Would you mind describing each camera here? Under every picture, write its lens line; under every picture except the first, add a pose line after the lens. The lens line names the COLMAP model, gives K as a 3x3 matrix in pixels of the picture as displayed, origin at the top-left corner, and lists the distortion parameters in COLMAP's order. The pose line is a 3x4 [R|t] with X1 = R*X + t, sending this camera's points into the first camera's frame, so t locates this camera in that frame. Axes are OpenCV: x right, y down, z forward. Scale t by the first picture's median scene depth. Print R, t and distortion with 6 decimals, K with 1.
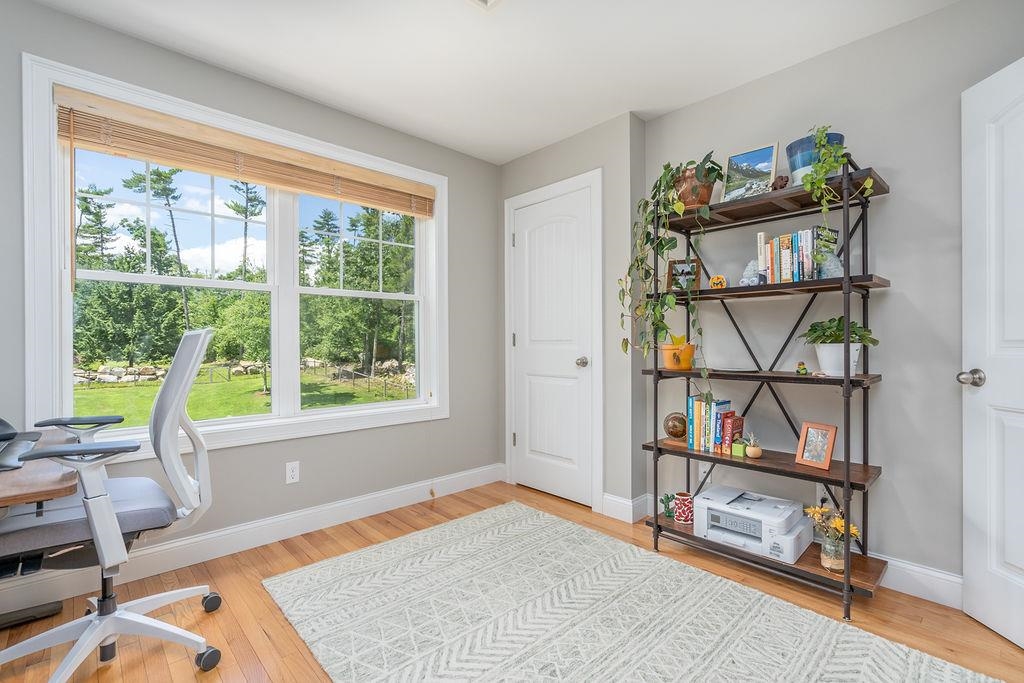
lens RADIAL K [[470.3, 0, 508.1], [0, 470.3, 340.4], [0, 0, 1]] dist [-0.004389, -0.000210]
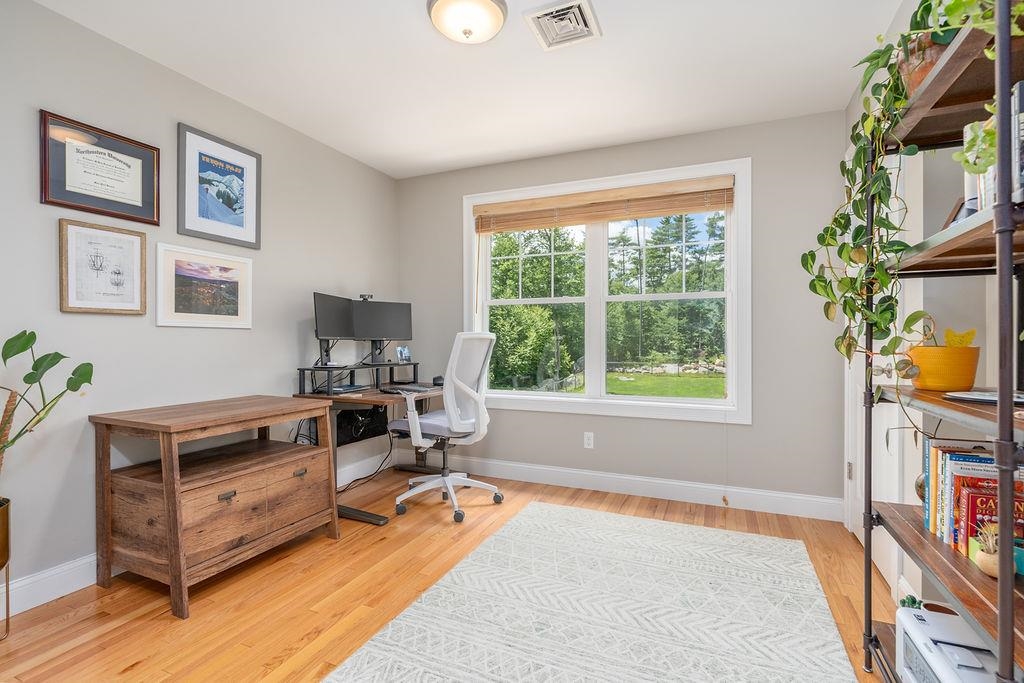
lens RADIAL K [[470.3, 0, 508.1], [0, 470.3, 340.4], [0, 0, 1]] dist [-0.004389, -0.000210]
pose [[0.389779, 0.001490, -0.920907, 0.630181], [0.002800, 0.999992, 0.002803, -0.001118], [0.920904, -0.003671, 0.389772, 0.271945]]
